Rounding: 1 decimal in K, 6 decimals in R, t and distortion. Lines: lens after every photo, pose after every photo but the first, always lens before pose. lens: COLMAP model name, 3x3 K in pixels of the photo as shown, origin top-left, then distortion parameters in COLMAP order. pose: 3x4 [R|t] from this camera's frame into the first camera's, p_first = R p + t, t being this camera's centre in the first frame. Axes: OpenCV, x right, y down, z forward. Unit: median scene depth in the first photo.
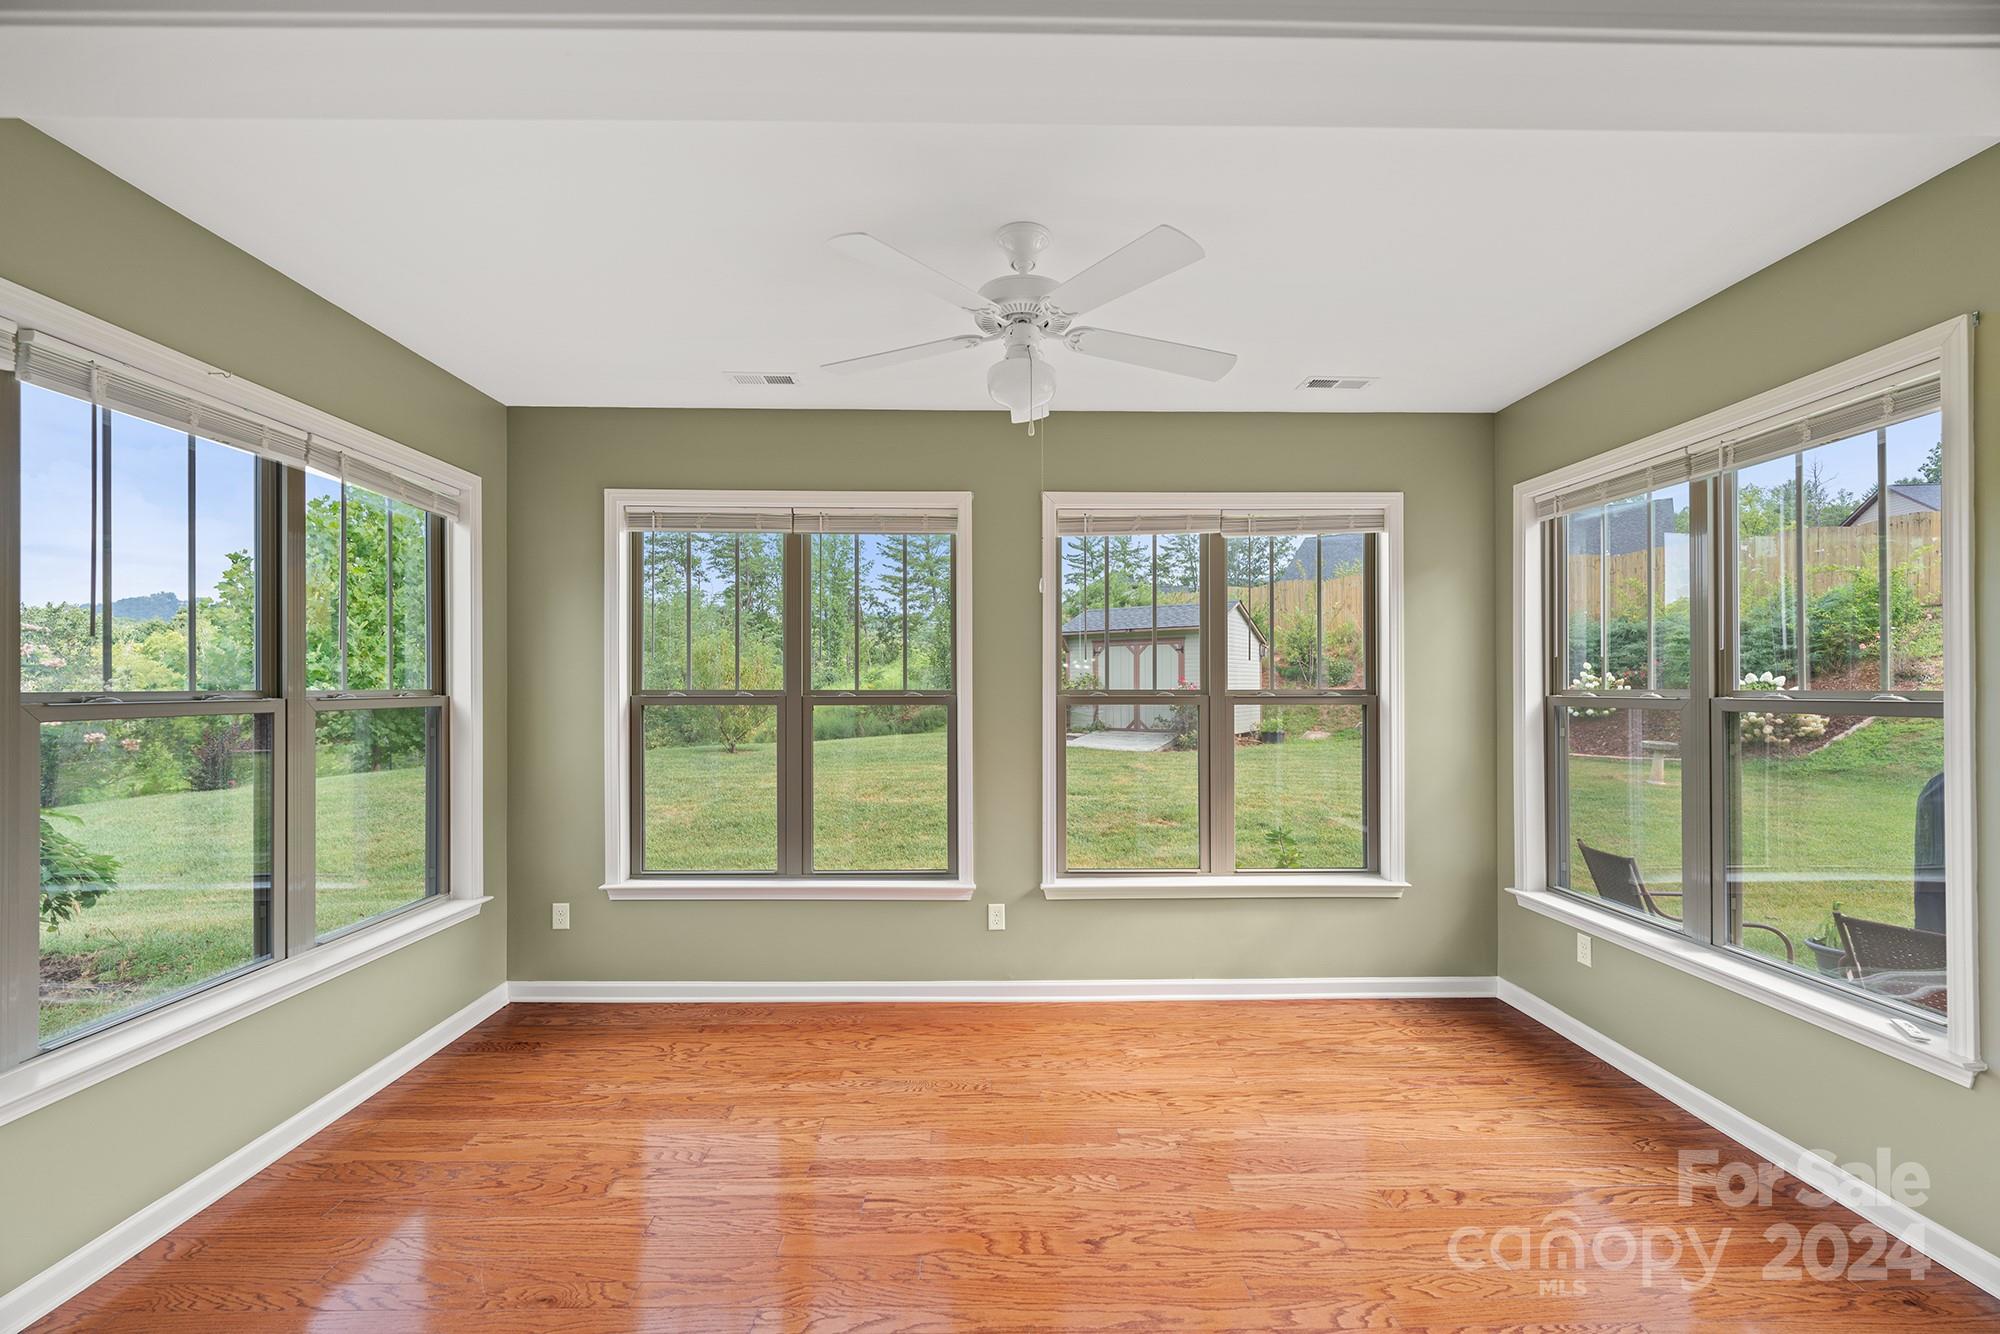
lens RADIAL K [[809.5, 0, 1001.2], [0, 809.5, 683.0], [0, 0, 1]] dist [0.002787, -0.000493]
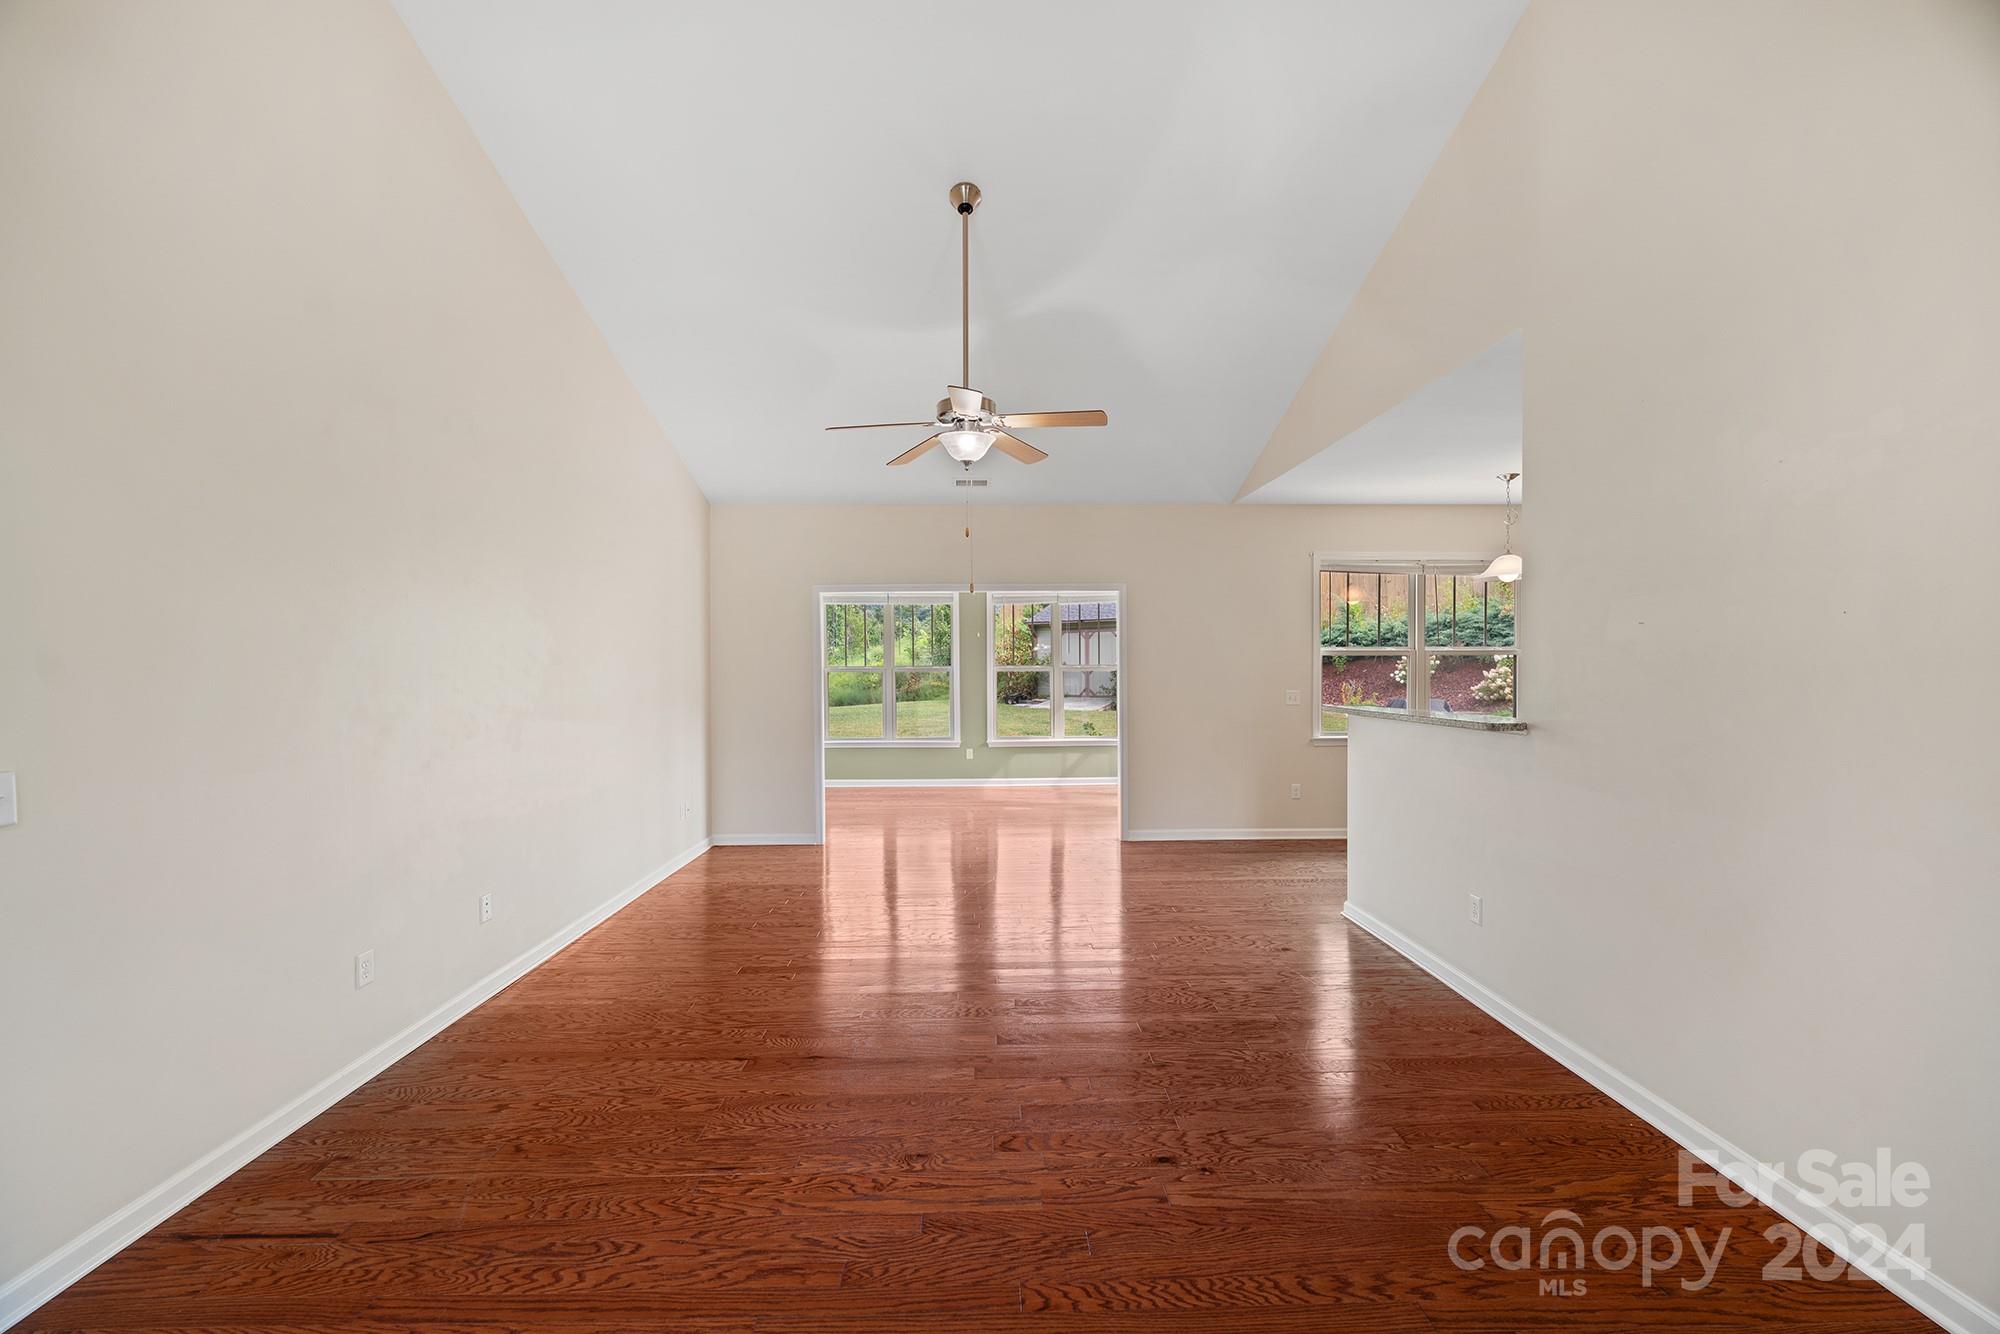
lens RADIAL K [[809.5, 0, 994.6], [0, 809.5, 668.1], [0, 0, 1]] dist [0.002787, -0.000493]
pose [[0.999942, -0.007879, -0.007355, 0.099447], [0.007942, 0.999932, 0.008497, -0.009014], [0.007287, -0.008555, 0.999937, -1.641703]]
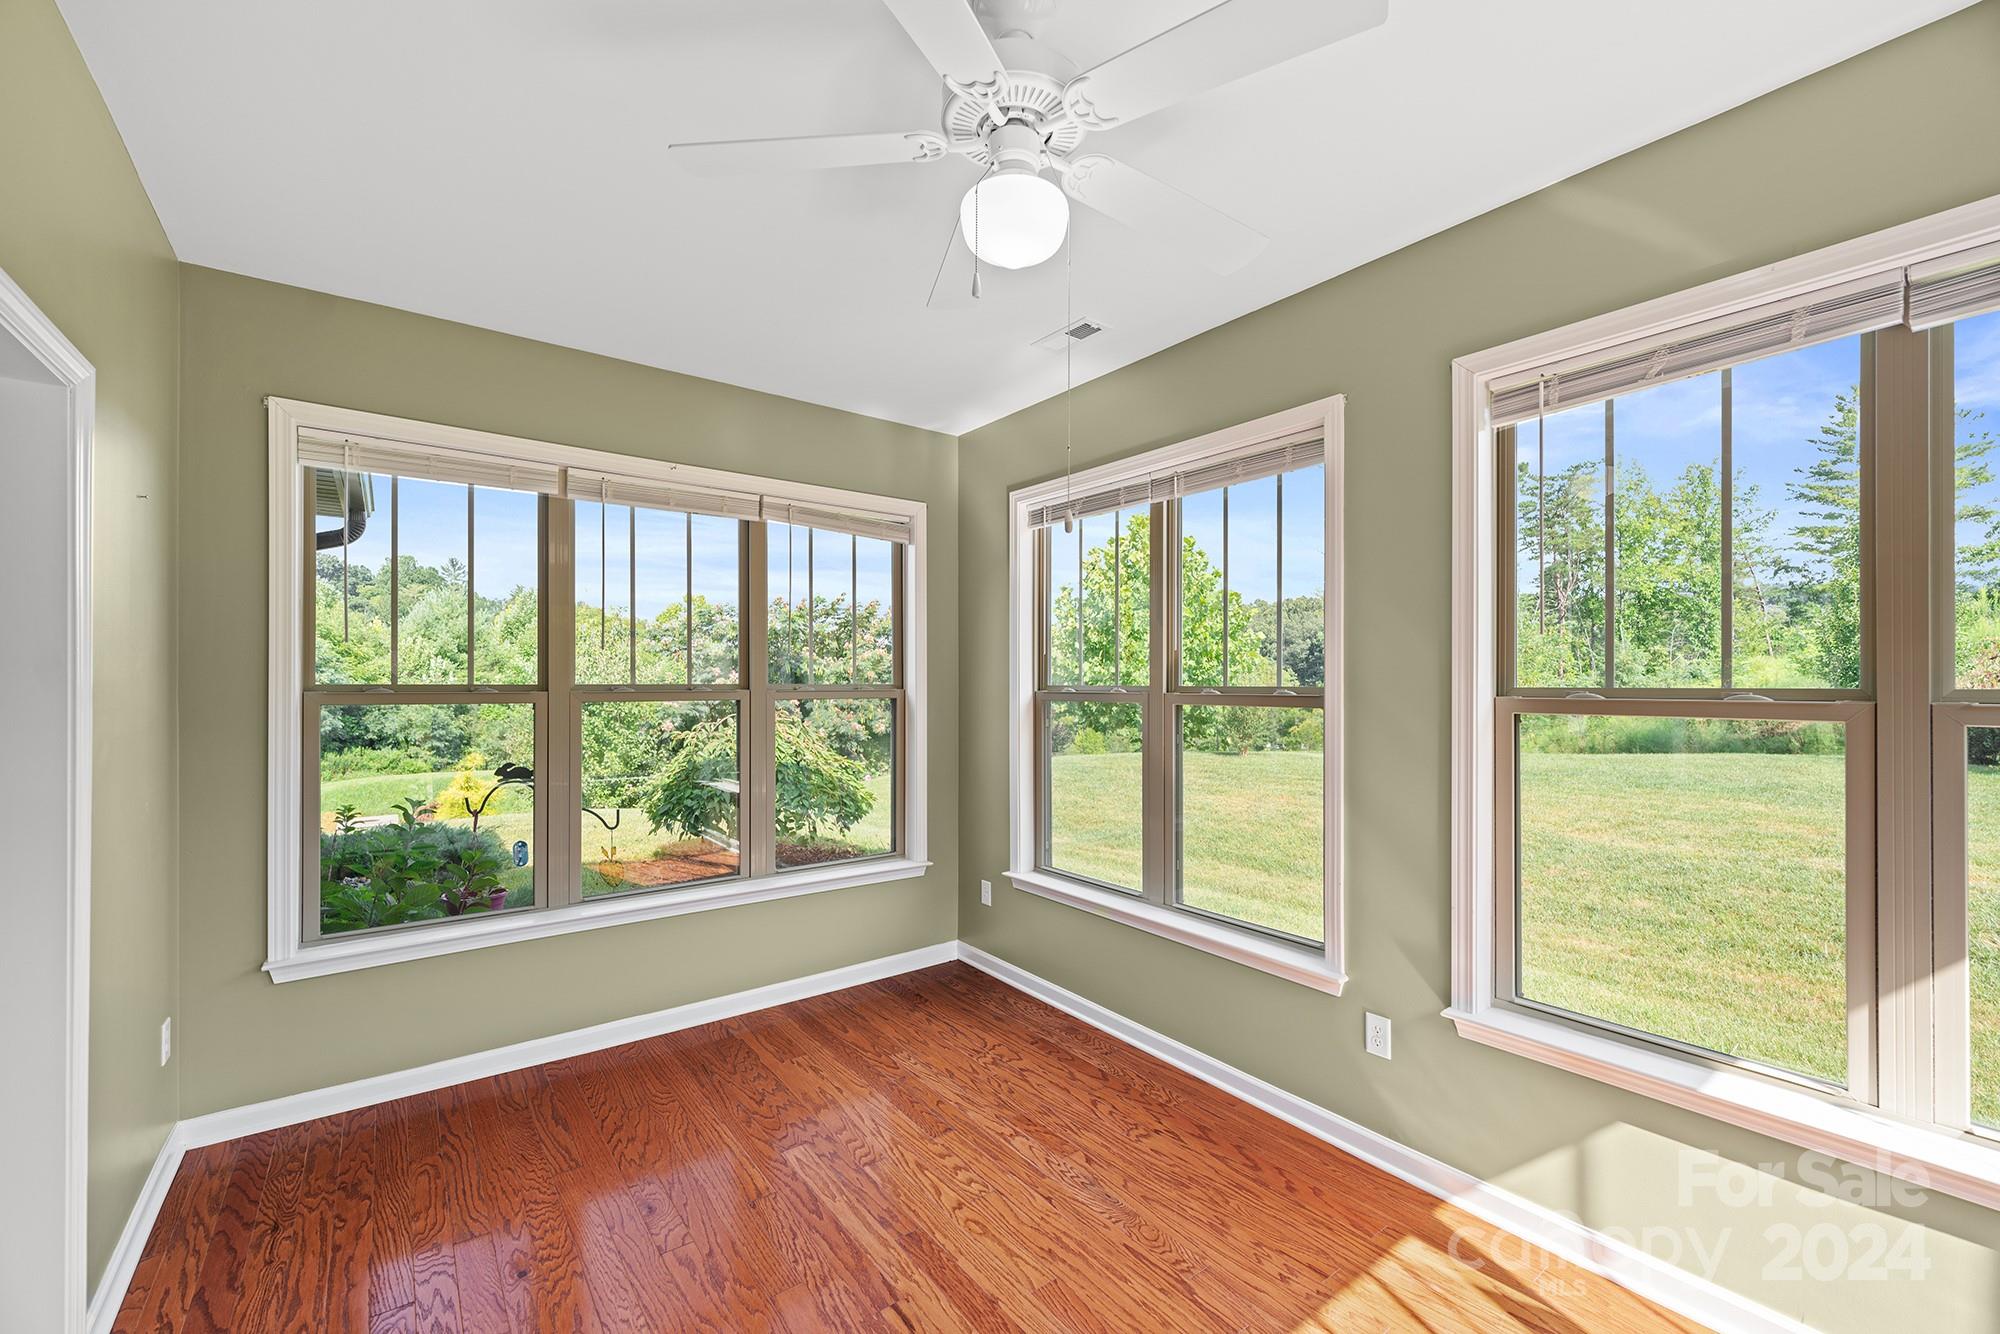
lens RADIAL K [[809.5, 0, 994.1], [0, 809.5, 686.1], [0, 0, 1]] dist [0.002787, -0.000493]
pose [[0.588948, 0.004416, -0.808159, 0.346494], [0.000916, 0.999981, 0.006131, 0.002854], [0.808170, -0.004351, 0.588933, 0.375020]]
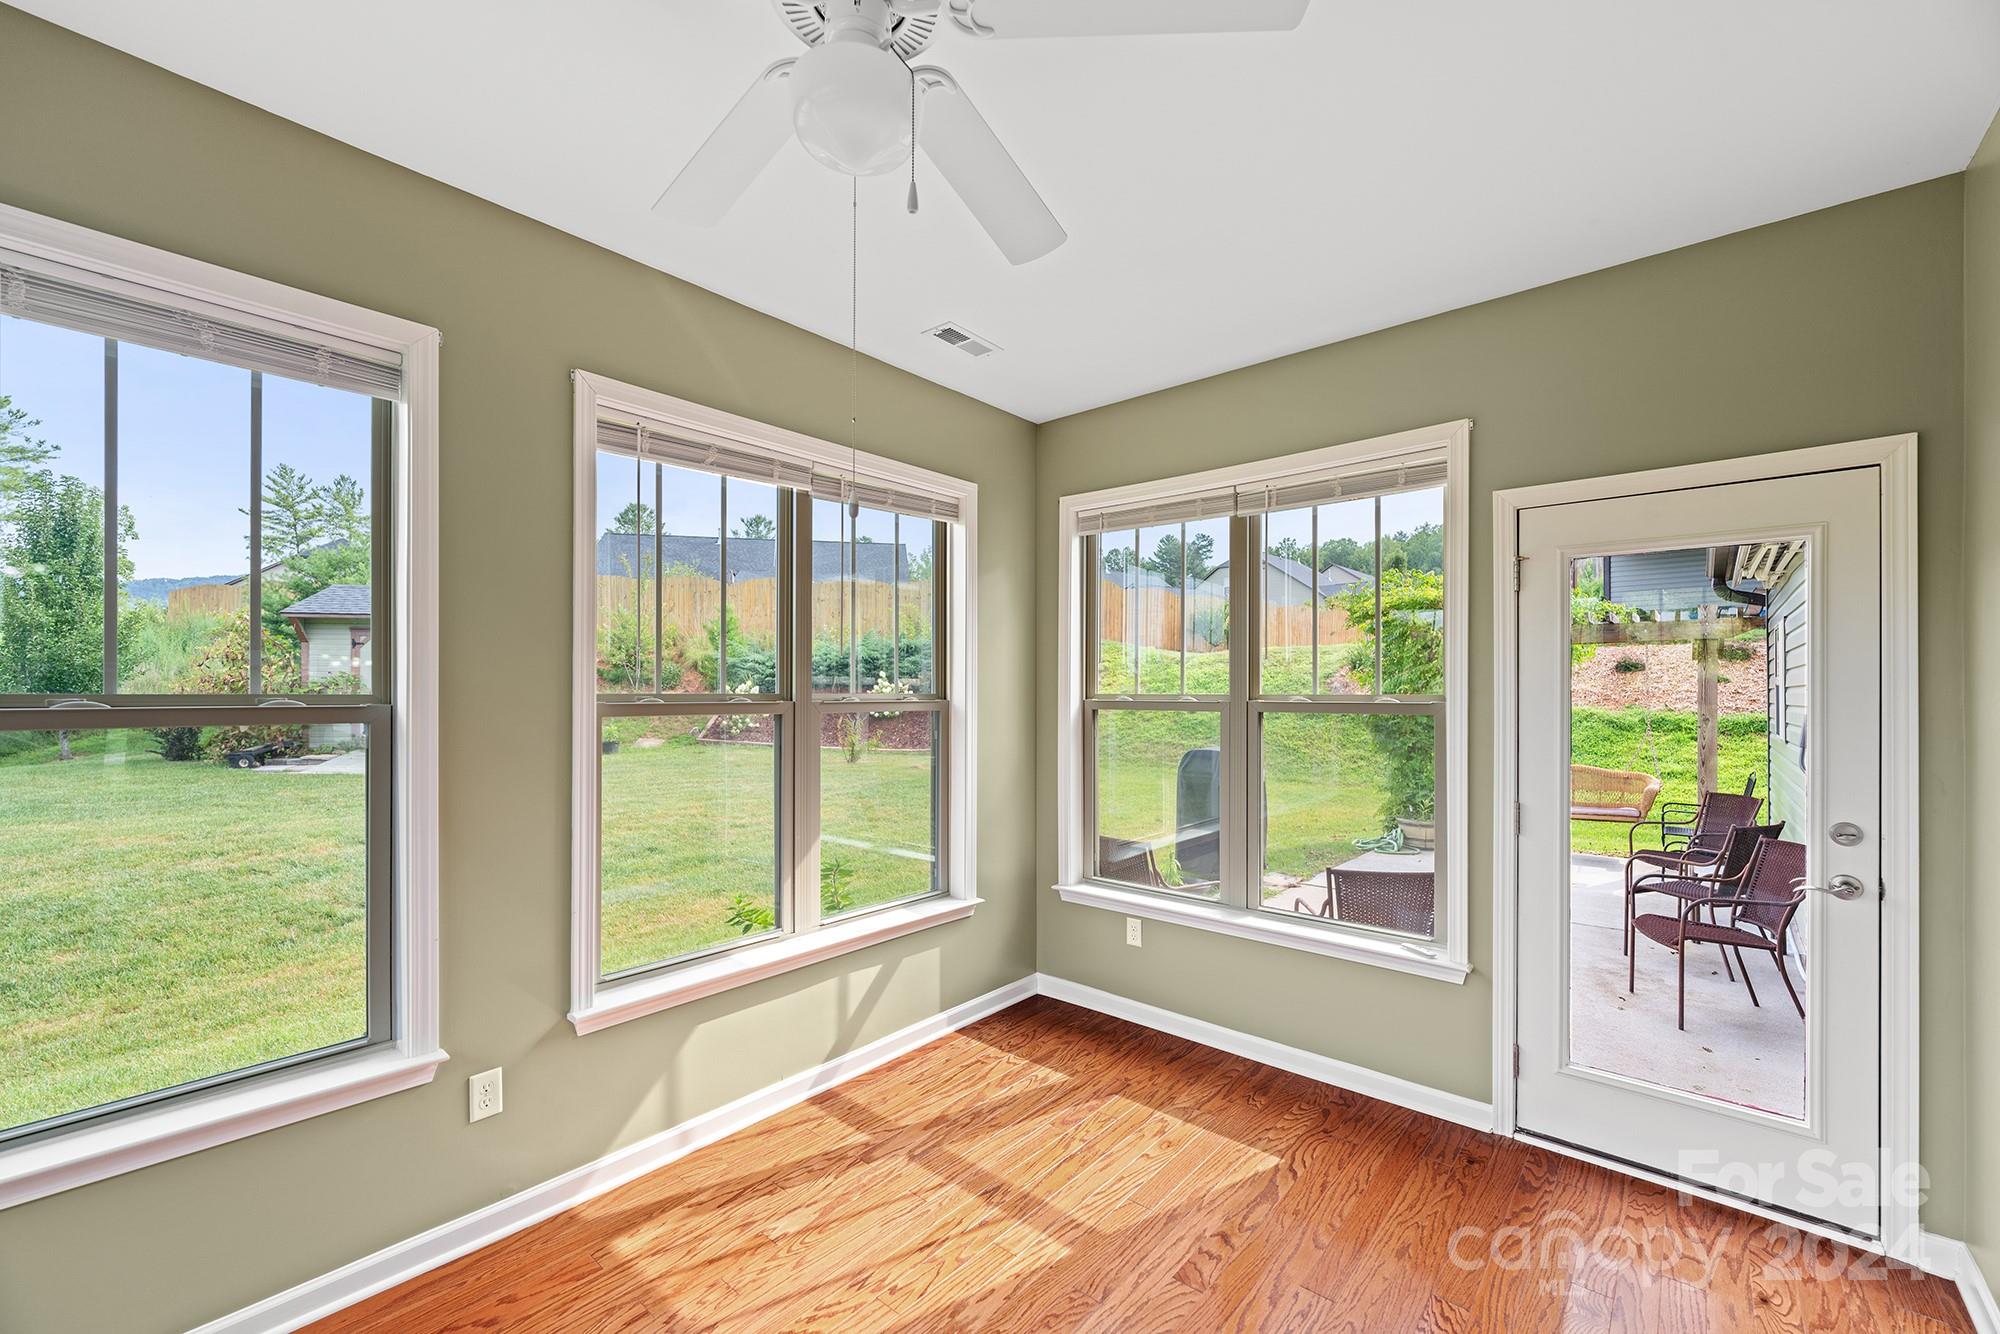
lens RADIAL K [[809.5, 0, 999.6], [0, 809.5, 691.9], [0, 0, 1]] dist [0.002787, -0.000493]
pose [[0.673174, 0.001368, 0.739483, -0.188731], [-0.005386, 0.999981, 0.003053, 0.002715], [-0.739465, -0.006038, 0.673168, 0.360689]]
